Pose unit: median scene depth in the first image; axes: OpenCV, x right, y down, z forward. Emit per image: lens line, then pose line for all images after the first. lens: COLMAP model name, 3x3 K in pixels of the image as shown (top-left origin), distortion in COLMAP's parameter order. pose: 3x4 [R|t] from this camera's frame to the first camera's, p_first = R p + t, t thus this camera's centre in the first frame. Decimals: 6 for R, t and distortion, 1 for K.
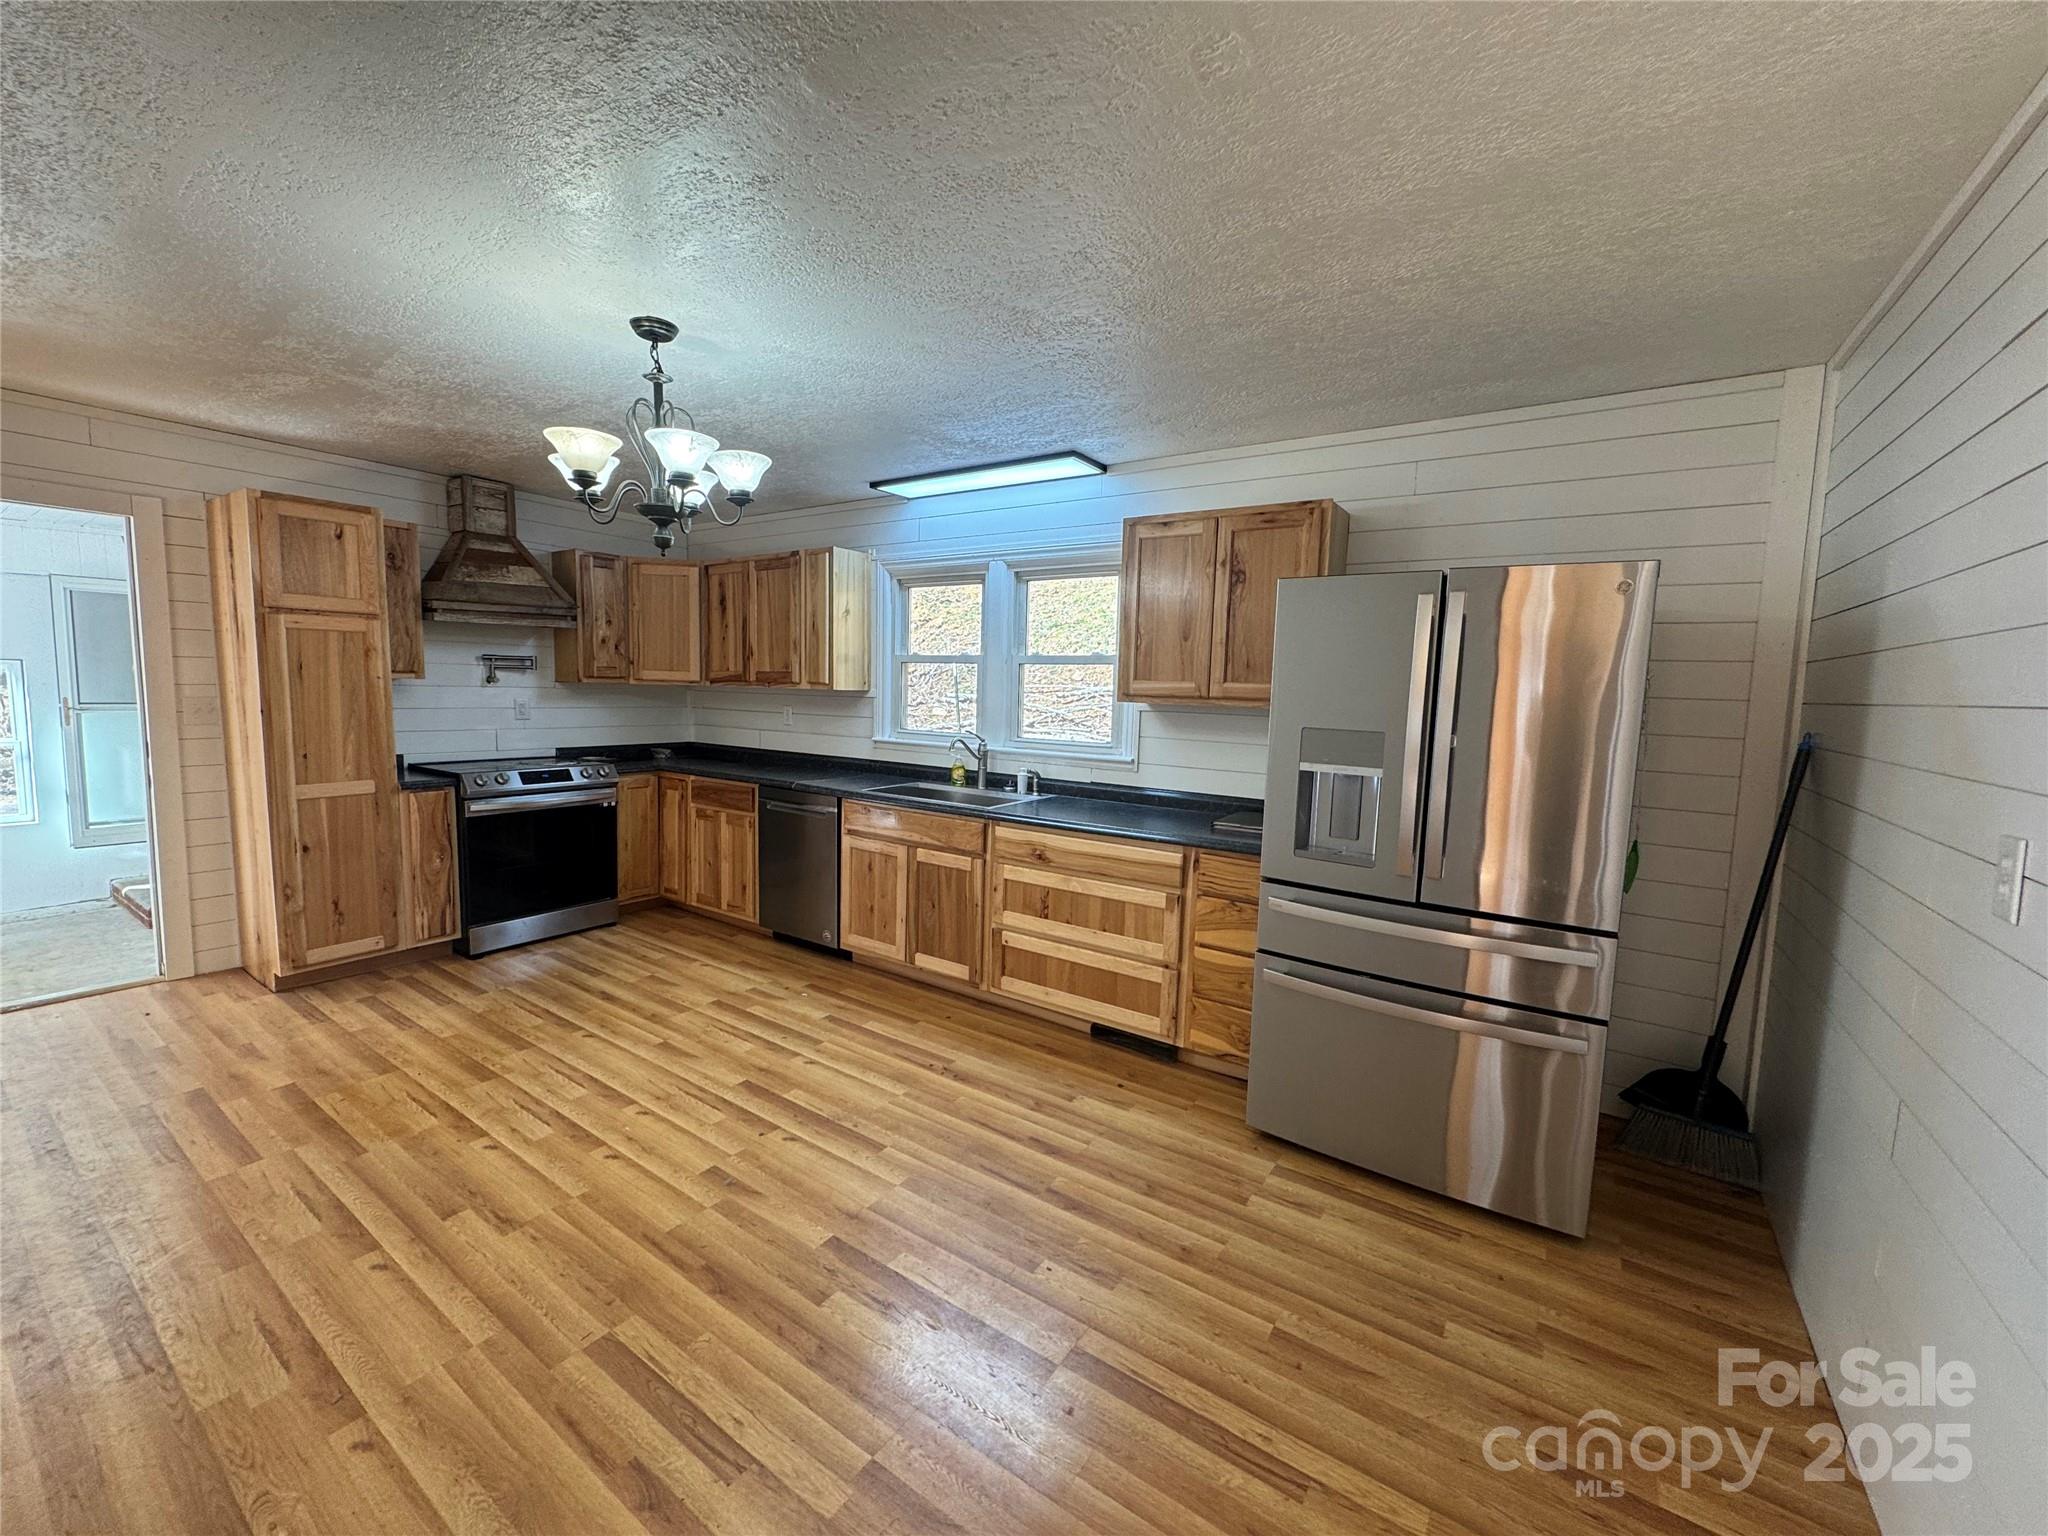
lens RADIAL K [[812.7, 0, 1036.4], [0, 812.7, 762.2], [0, 0, 1]] dist [-0.003398, 0.000279]
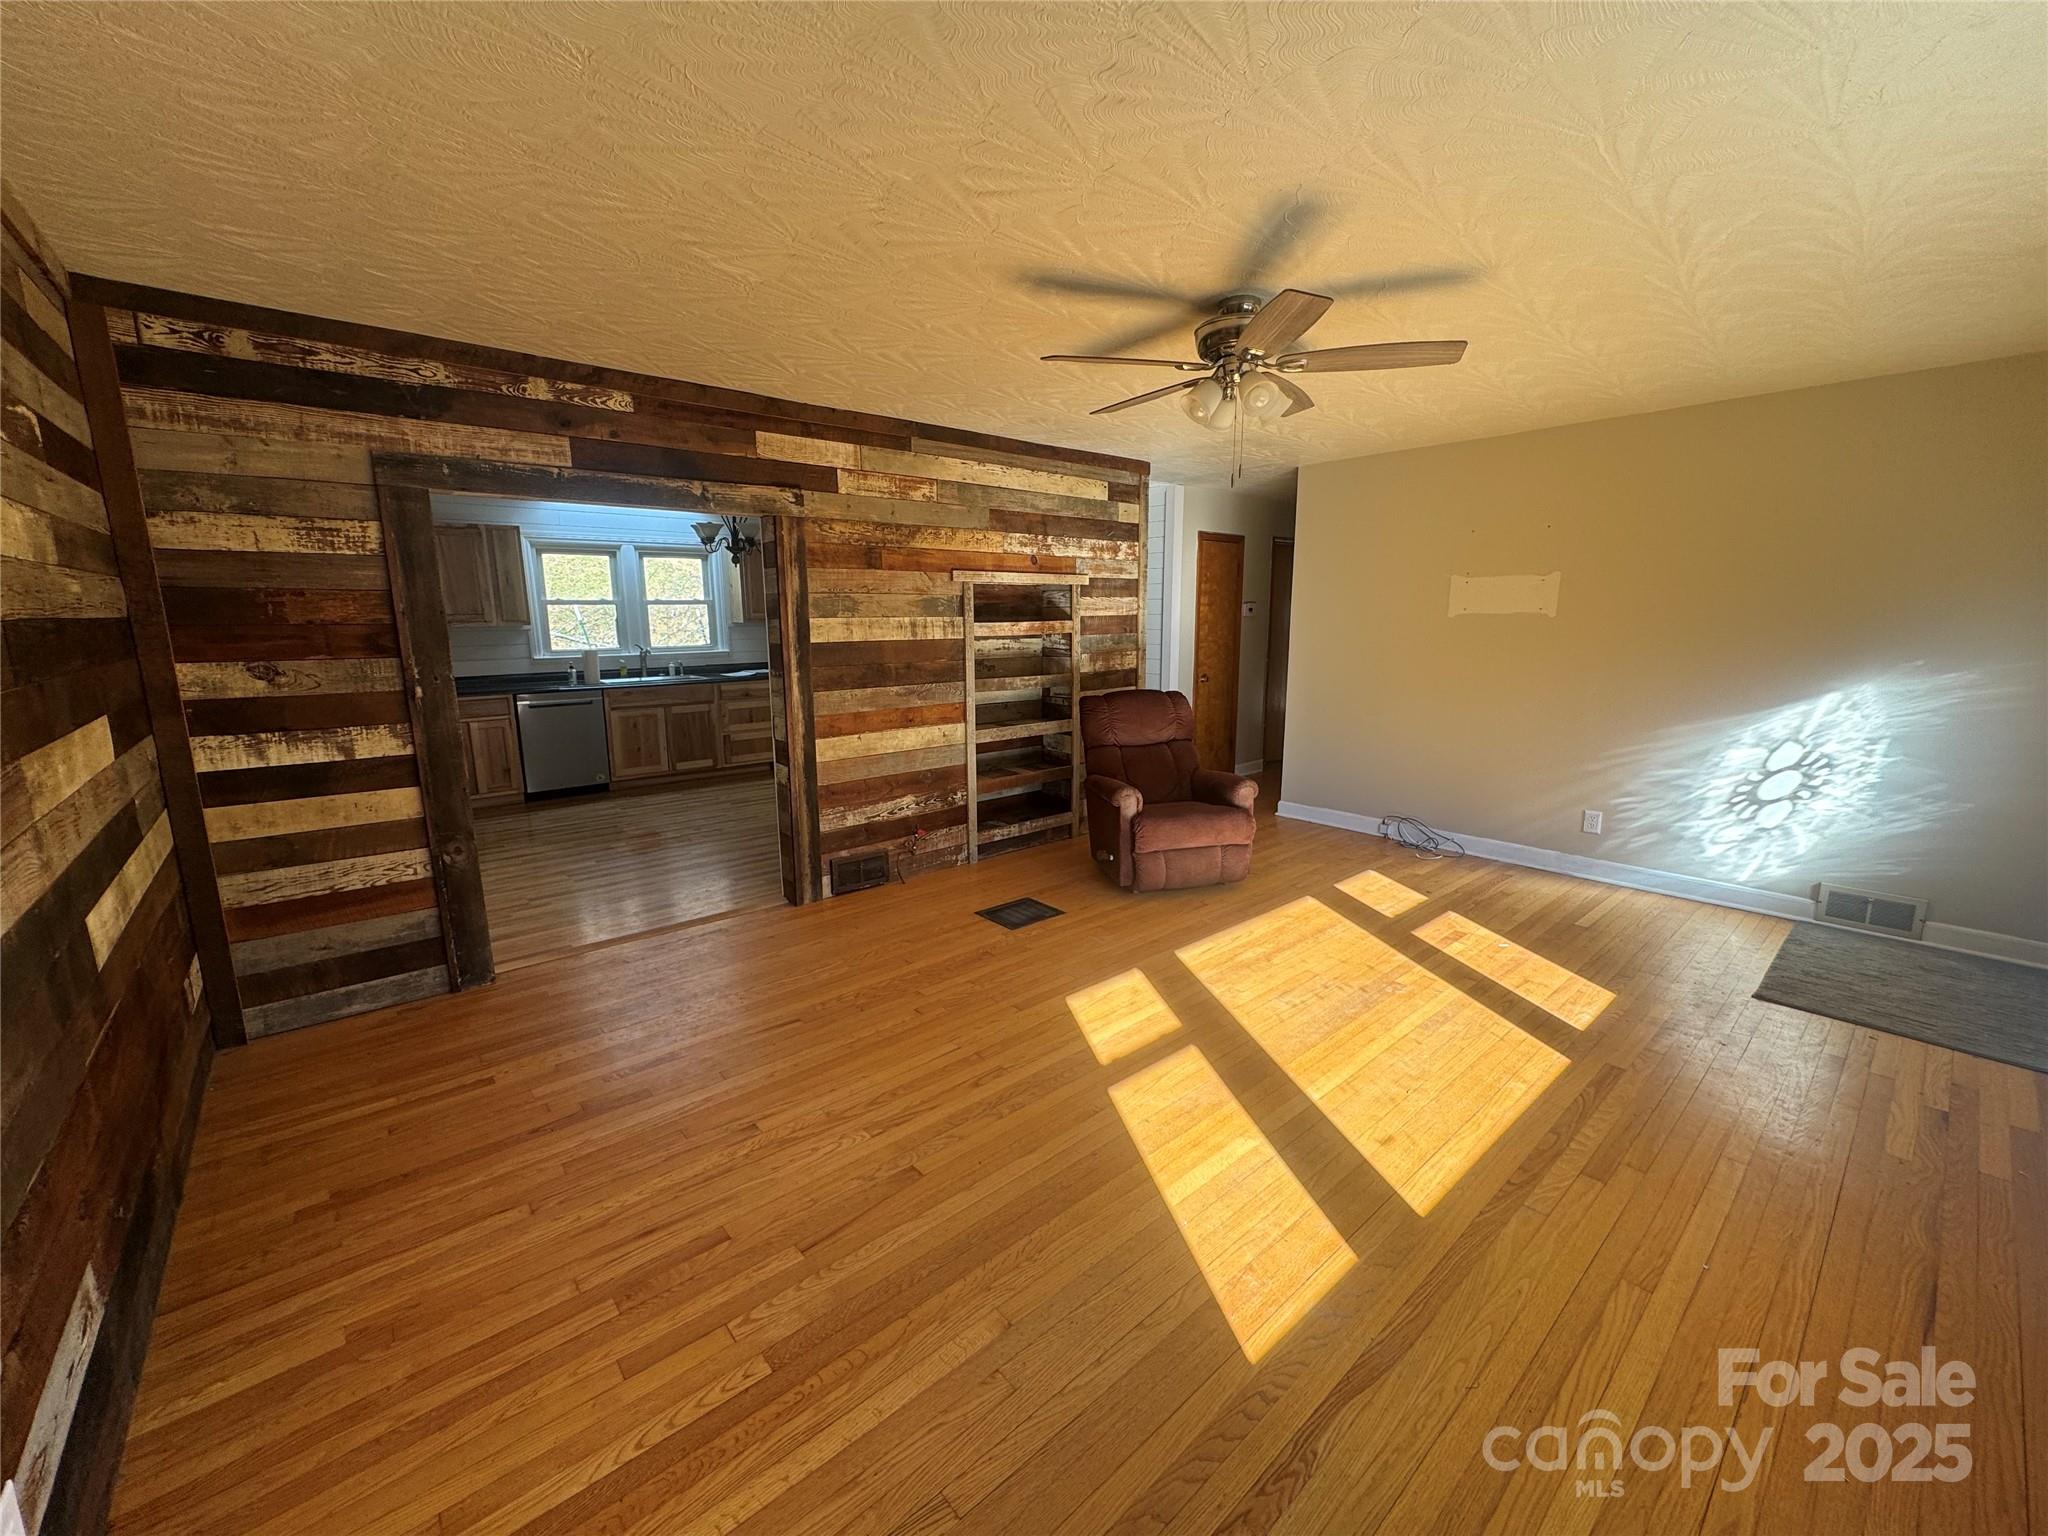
lens RADIAL K [[812.7, 0, 1027.9], [0, 812.7, 766.9], [0, 0, 1]] dist [-0.003398, 0.000279]
pose [[0.257583, -0.209691, 0.943229, -1.771307], [0.112126, 0.976060, 0.186370, -0.015459], [-0.959728, 0.057755, 0.274928, -0.295909]]
